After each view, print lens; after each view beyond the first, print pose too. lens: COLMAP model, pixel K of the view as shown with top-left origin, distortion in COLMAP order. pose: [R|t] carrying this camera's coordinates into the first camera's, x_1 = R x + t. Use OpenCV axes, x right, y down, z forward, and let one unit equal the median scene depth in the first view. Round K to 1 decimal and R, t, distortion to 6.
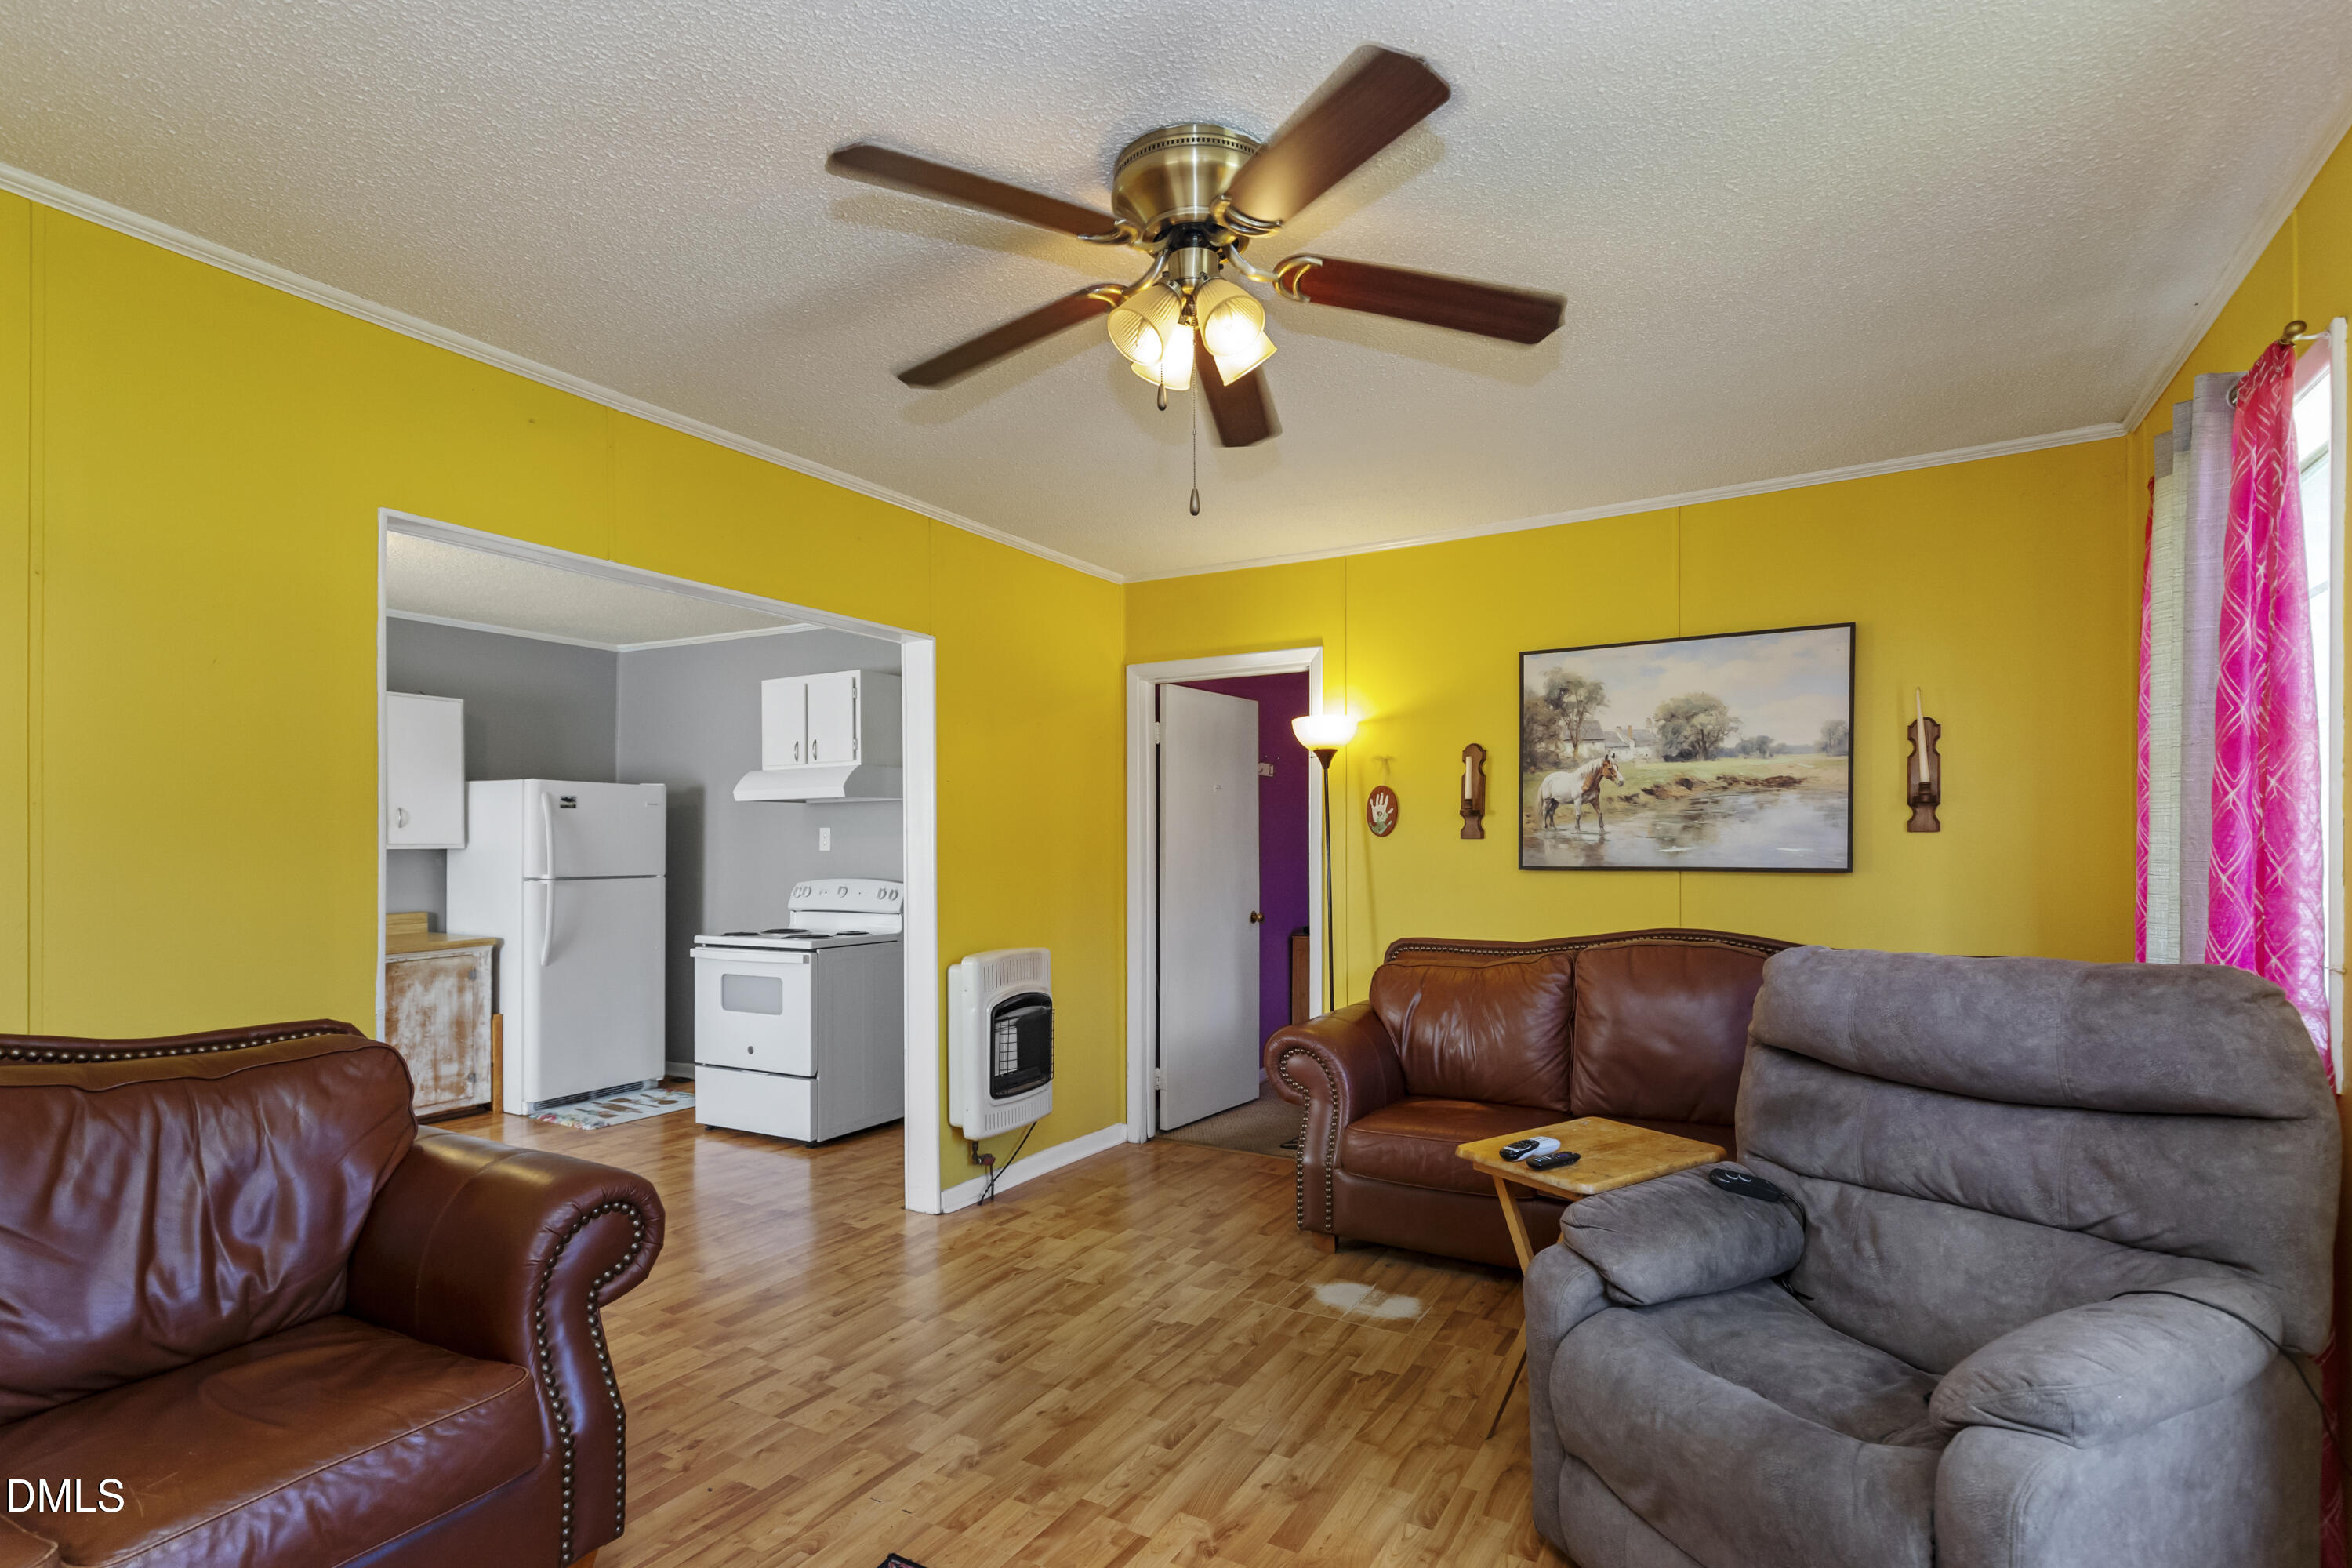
lens RADIAL K [[1097.9, 0, 1178.4], [0, 1097.9, 910.9], [0, 0, 1]] dist [0.007634, -0.002257]
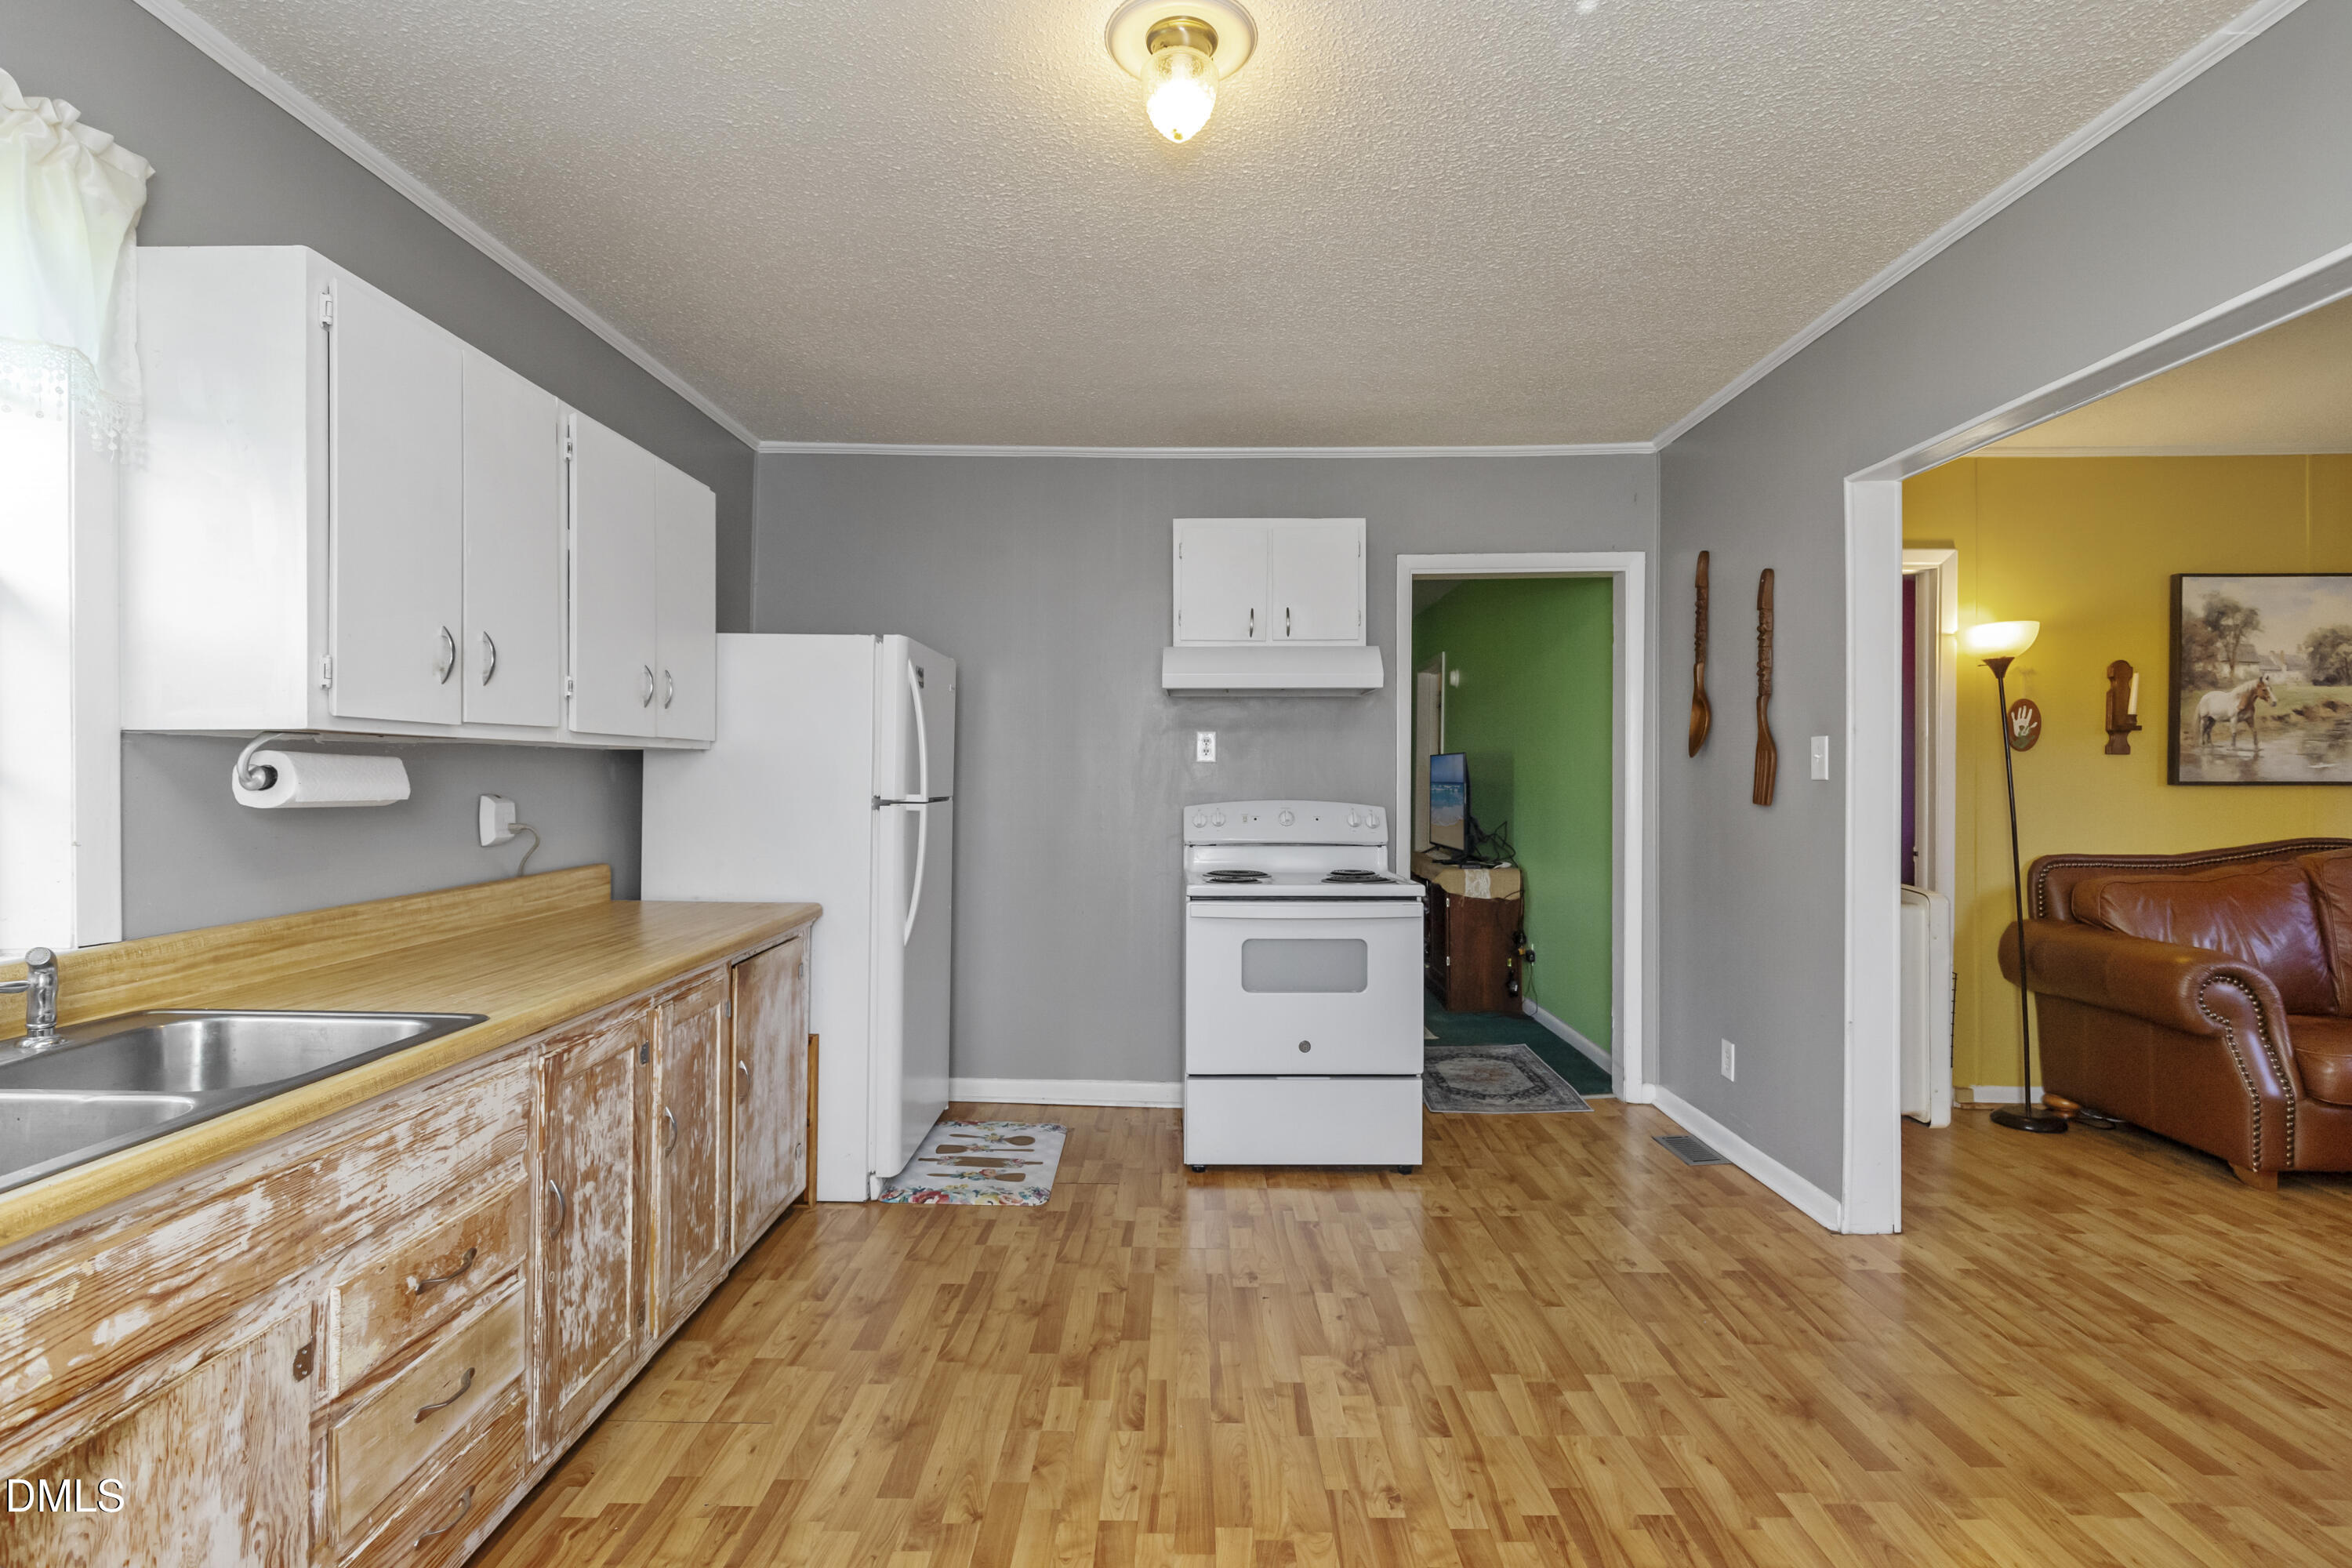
lens RADIAL K [[1097.9, 0, 1210.4], [0, 1097.9, 802.1], [0, 0, 1]] dist [0.007634, -0.002257]
pose [[0.878337, -0.009735, 0.477943, -1.006945], [0.019997, 0.999666, -0.016388, -0.023142], [-0.477623, 0.023951, 0.878238, 0.544320]]
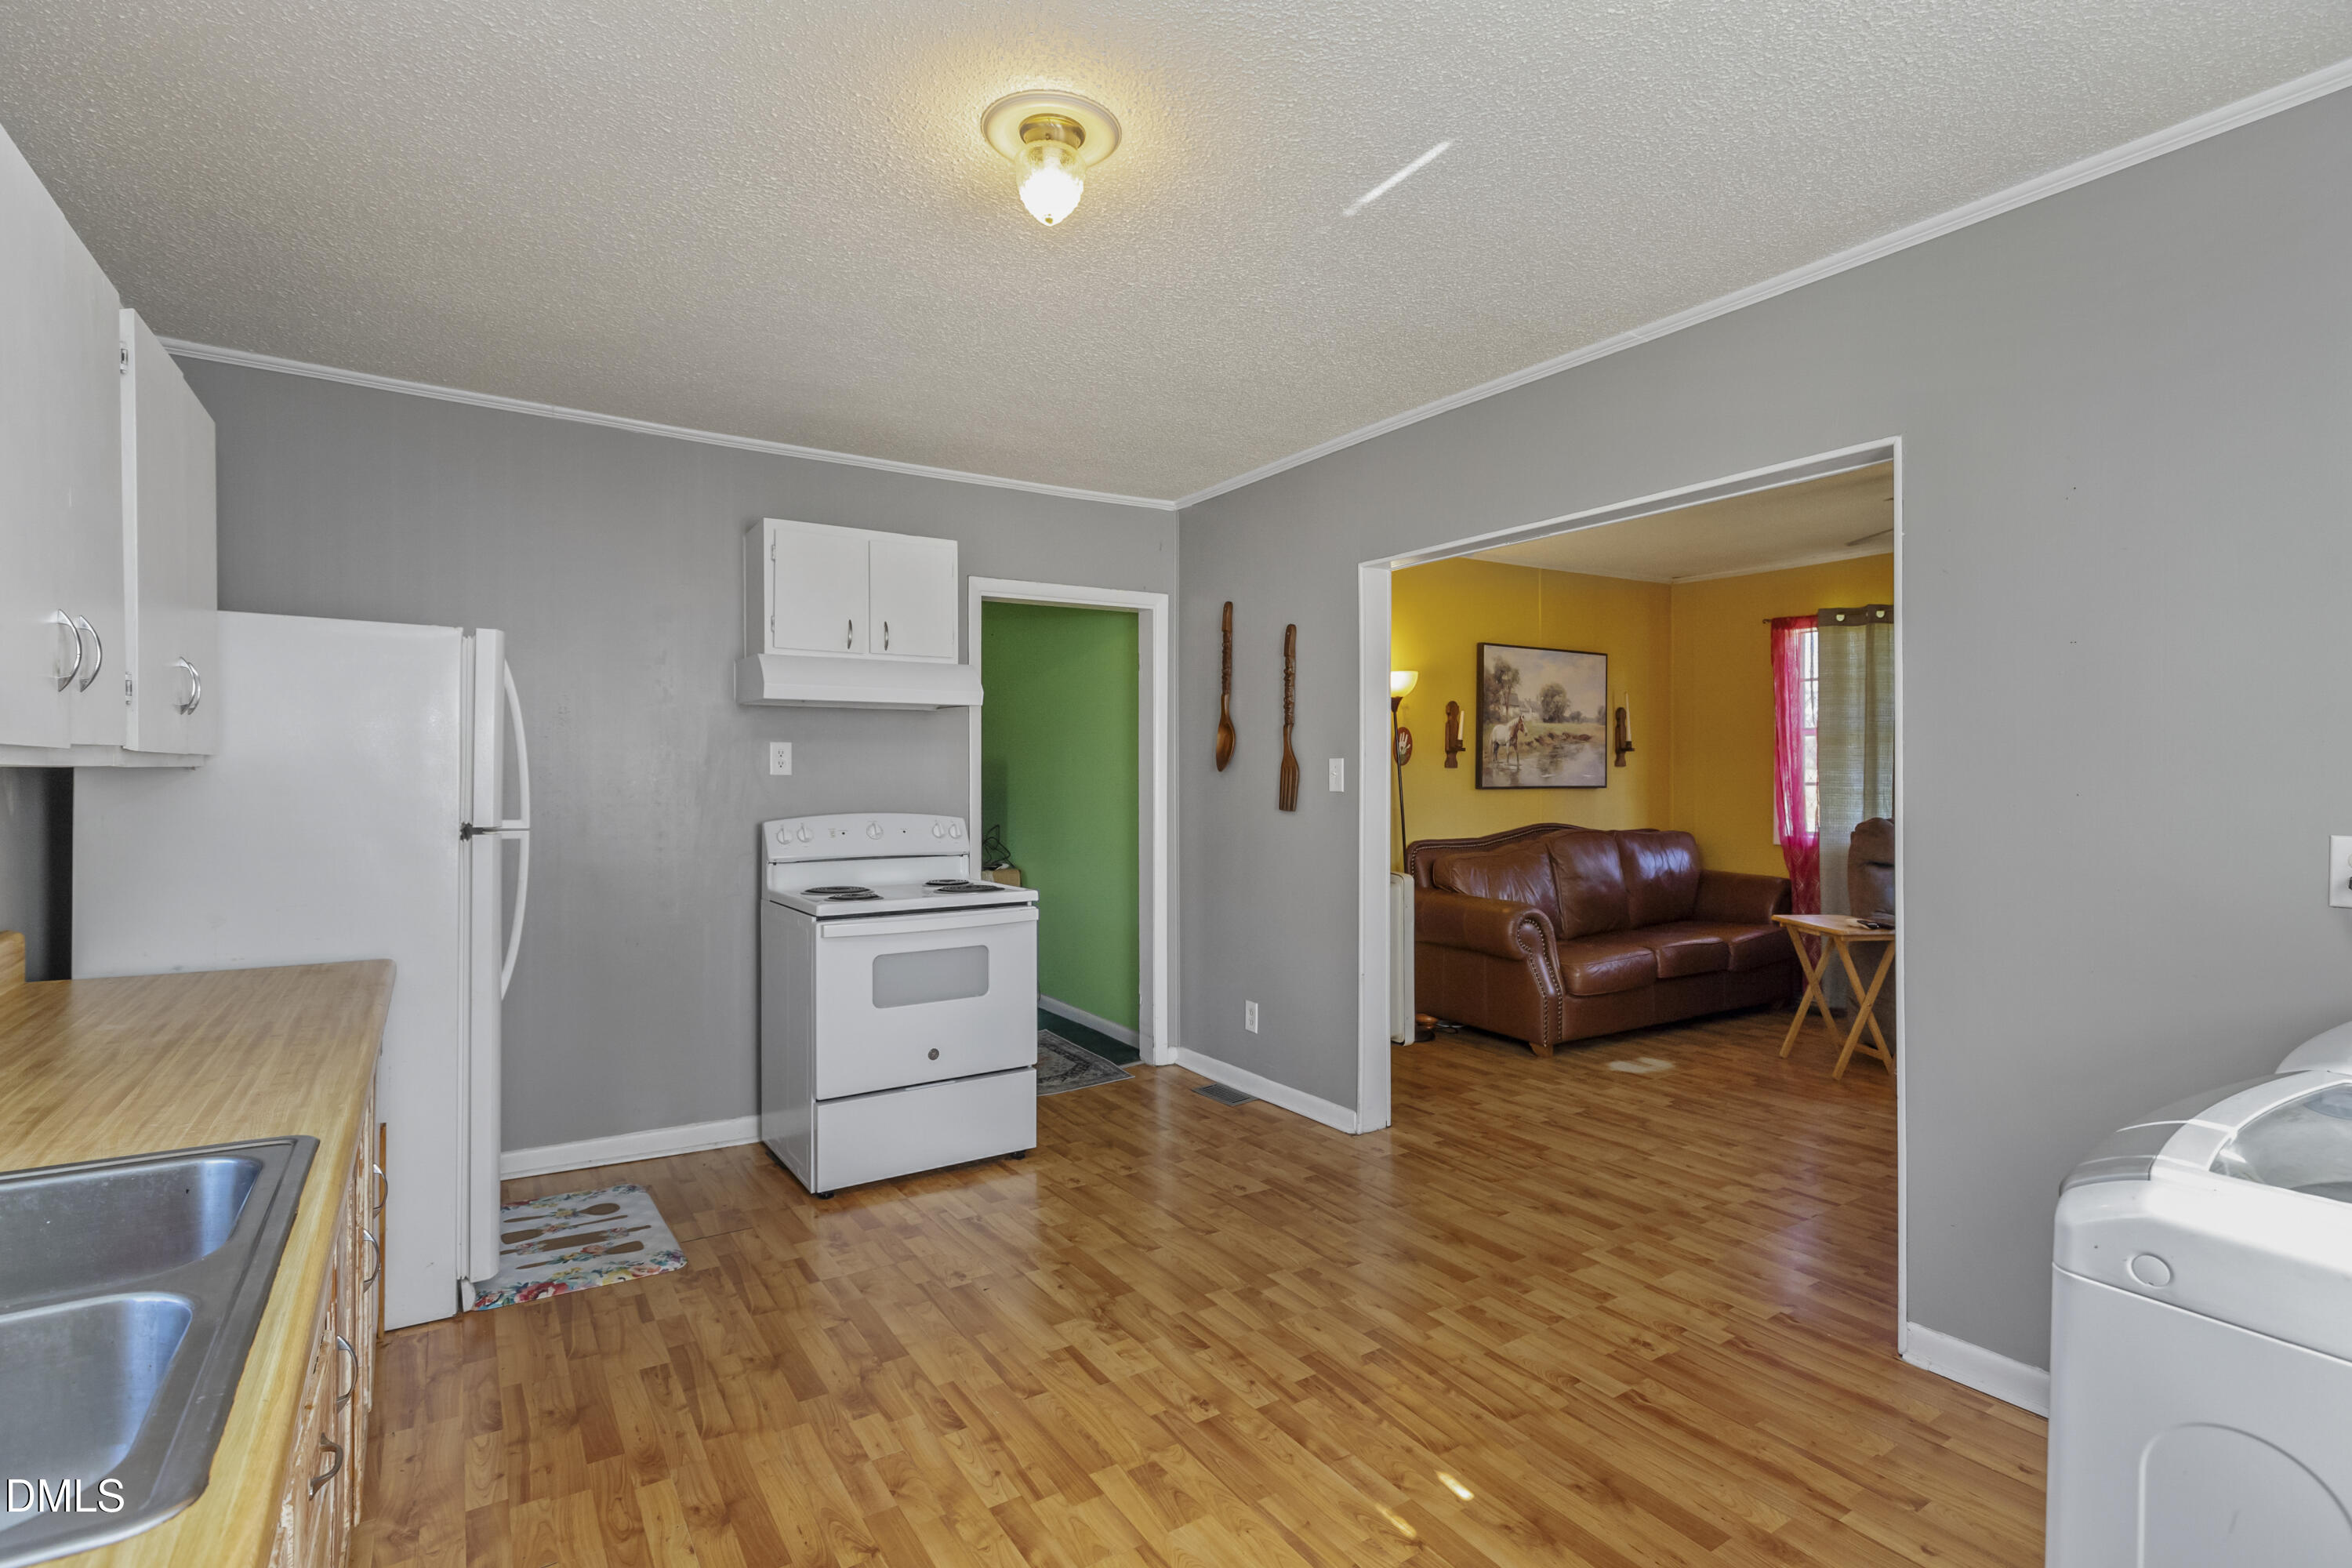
lens RADIAL K [[1097.9, 0, 1190.0], [0, 1097.9, 832.4], [0, 0, 1]] dist [0.007634, -0.002257]
pose [[0.470281, -0.047482, 0.881239, -1.218497], [0.041571, 0.998635, 0.031623, -0.043811], [-0.881537, 0.021762, 0.471613, 0.671125]]
